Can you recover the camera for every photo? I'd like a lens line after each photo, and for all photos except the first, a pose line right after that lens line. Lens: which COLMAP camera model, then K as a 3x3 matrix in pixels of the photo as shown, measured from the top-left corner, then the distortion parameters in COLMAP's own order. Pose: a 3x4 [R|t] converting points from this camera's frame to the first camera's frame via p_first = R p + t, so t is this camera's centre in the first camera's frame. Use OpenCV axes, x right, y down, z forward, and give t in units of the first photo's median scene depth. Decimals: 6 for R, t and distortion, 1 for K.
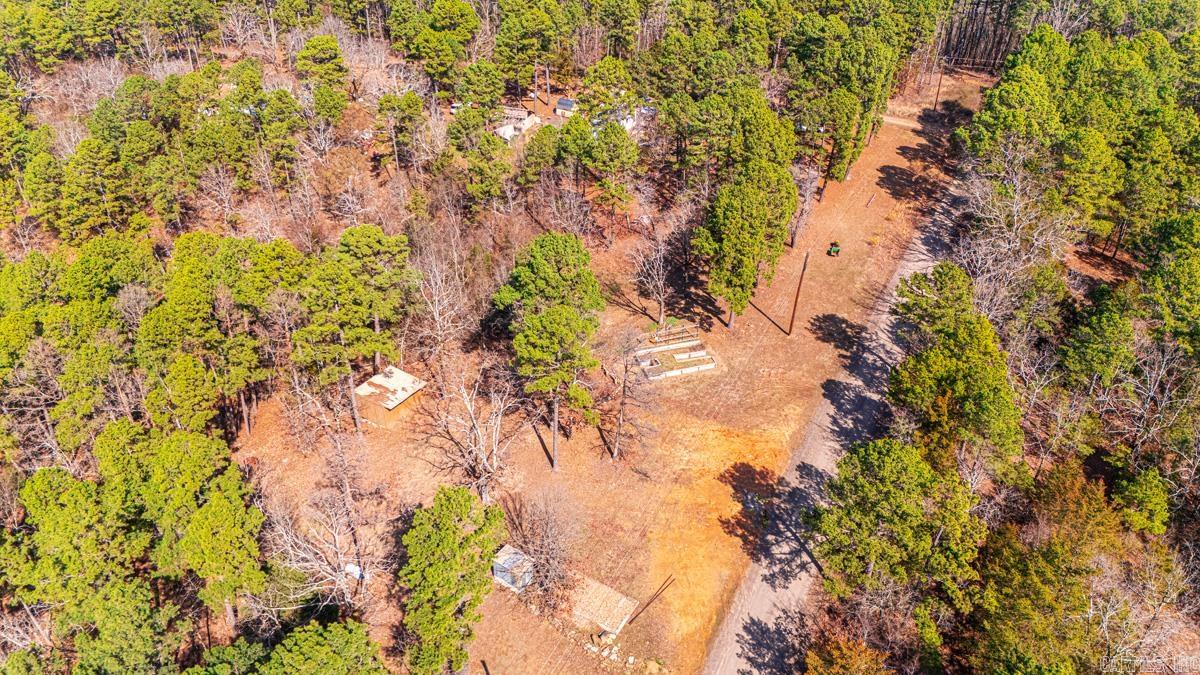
lens RADIAL K [[879.0, 0, 600.1], [0, 879.0, 333.7], [0, 0, 1]] dist [0.088086, -0.097808]
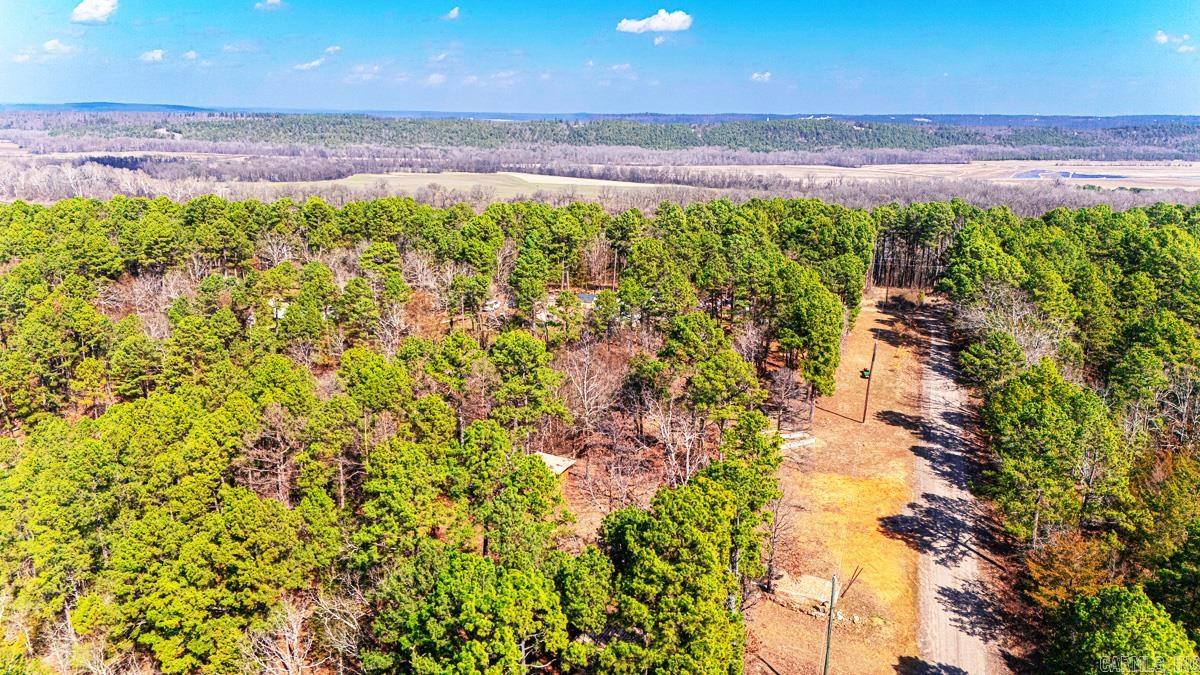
lens RADIAL K [[874.7, 0, 601.5], [0, 874.7, 335.8], [0, 0, 1]] dist [0.092299, -0.101660]
pose [[0.990796, -0.032147, 0.131492, -0.224660], [0.072006, 0.947723, -0.310863, 0.186310], [-0.114625, 0.317470, 0.941315, -0.076367]]
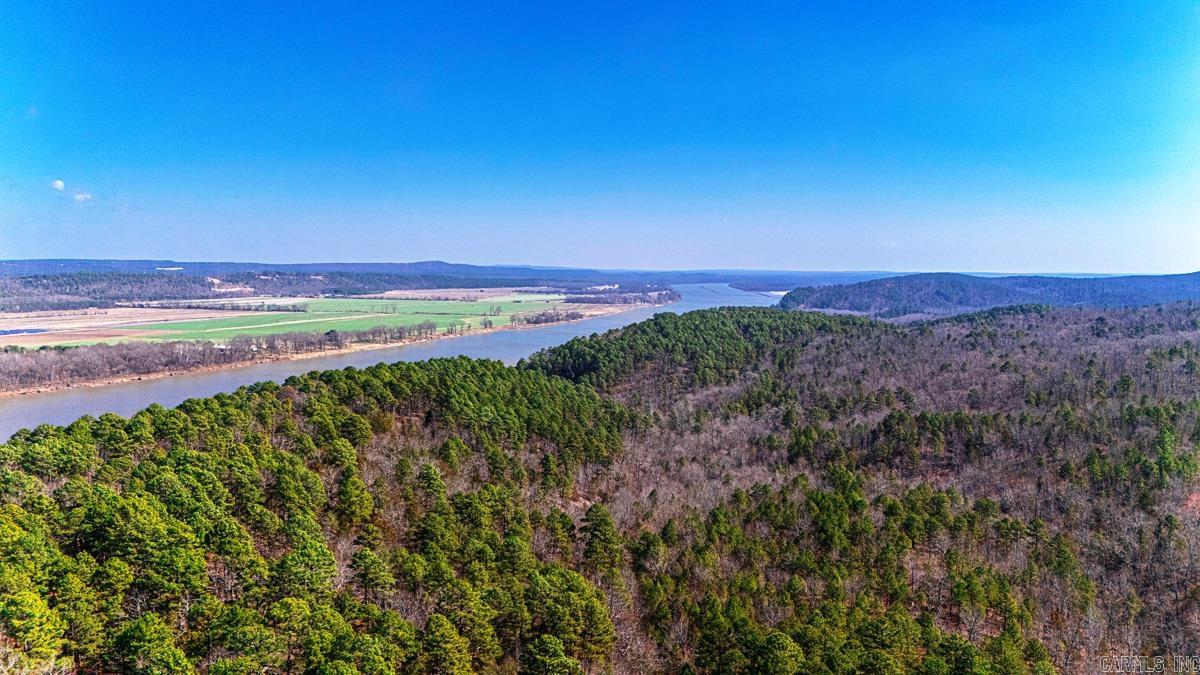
lens RADIAL K [[879.0, 0, 600.1], [0, 879.0, 333.7], [0, 0, 1]] dist [0.088086, -0.097808]
pose [[0.345188, -0.080609, 0.935065, -0.252130], [0.501610, 0.857915, -0.111216, -0.005171], [-0.793242, 0.507428, 0.336576, -0.171980]]
